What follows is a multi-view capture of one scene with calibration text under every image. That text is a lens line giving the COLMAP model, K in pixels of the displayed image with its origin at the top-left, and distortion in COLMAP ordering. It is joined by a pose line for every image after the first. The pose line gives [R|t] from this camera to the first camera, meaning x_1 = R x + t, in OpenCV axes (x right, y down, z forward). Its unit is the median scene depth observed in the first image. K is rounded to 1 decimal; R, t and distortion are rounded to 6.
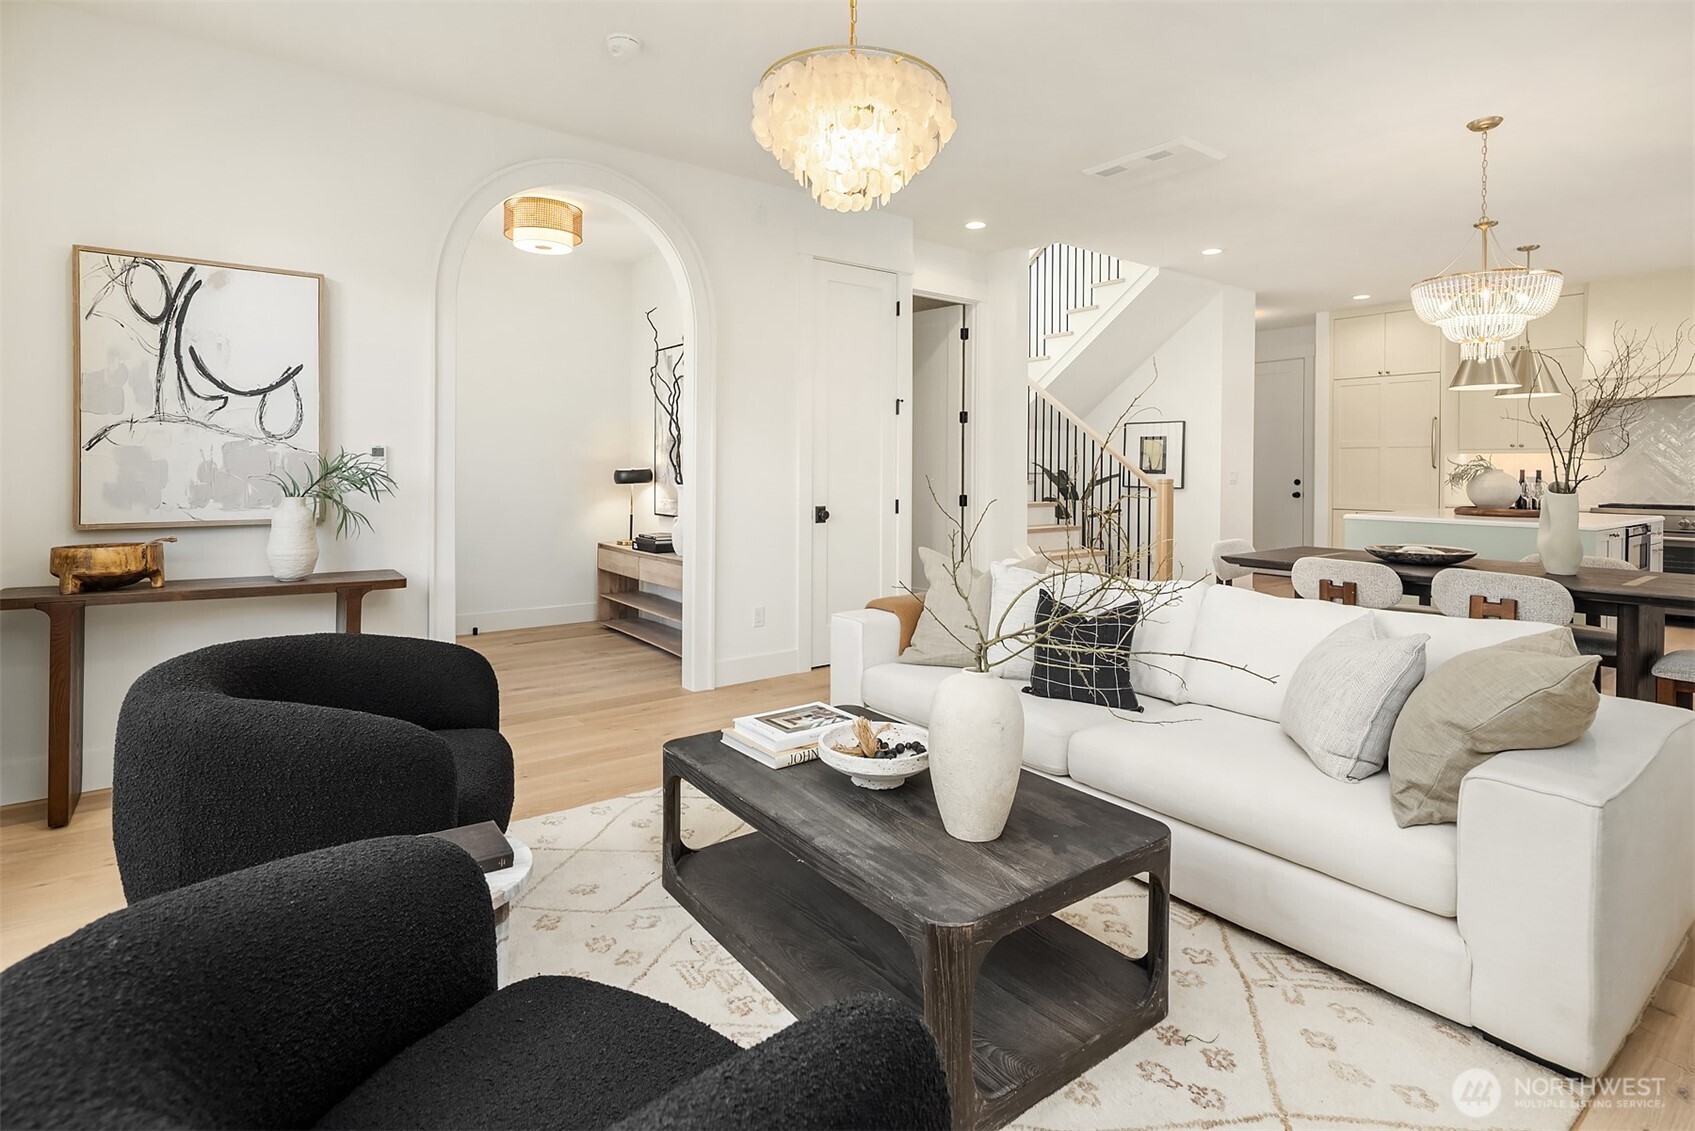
lens RADIAL K [[809.5, 0, 823.2], [0, 809.5, 478.4], [0, 0, 1]] dist [-0.012974, -0.000209]
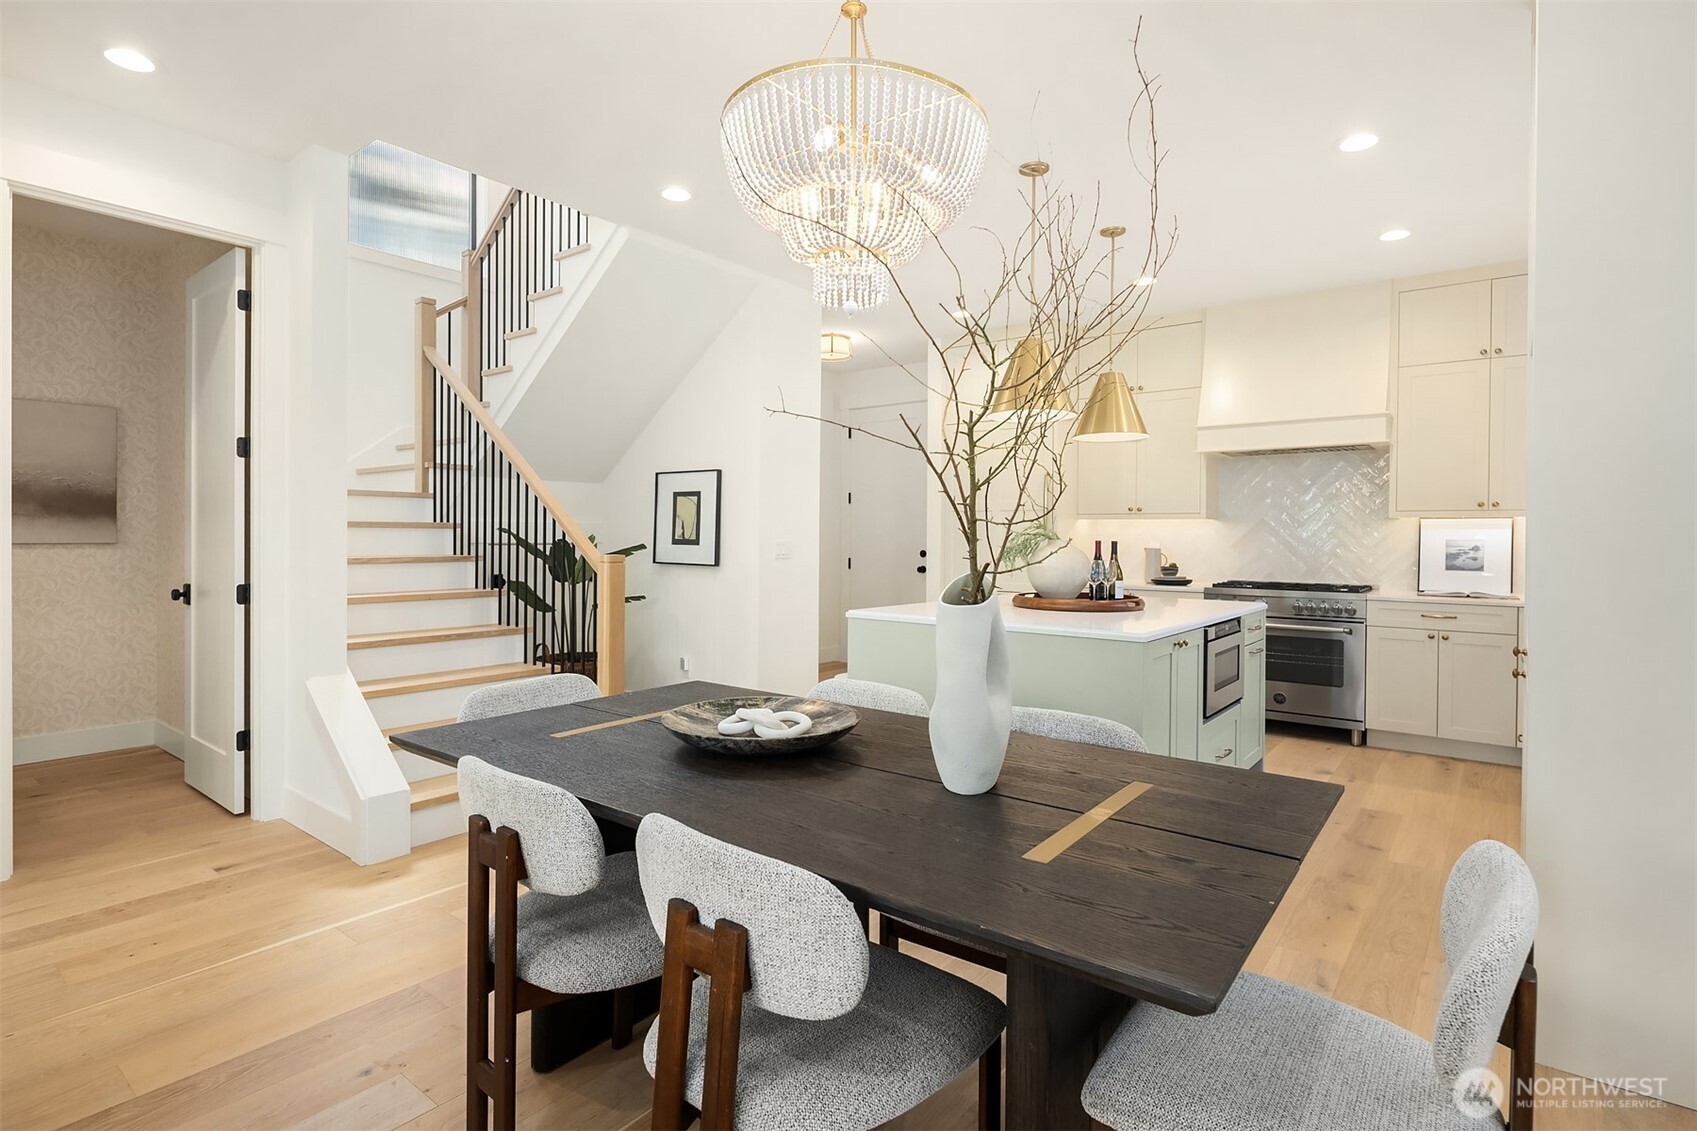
lens RADIAL K [[827.8, 0, 845.8], [0, 827.8, 546.8], [0, 0, 1]] dist [-0.001349, -0.000357]
pose [[0.960149, -0.002609, 0.279477, 0.495564], [0.001723, 0.999993, 0.003418, -0.009247], [-0.279484, -0.002801, 0.960146, 0.395327]]
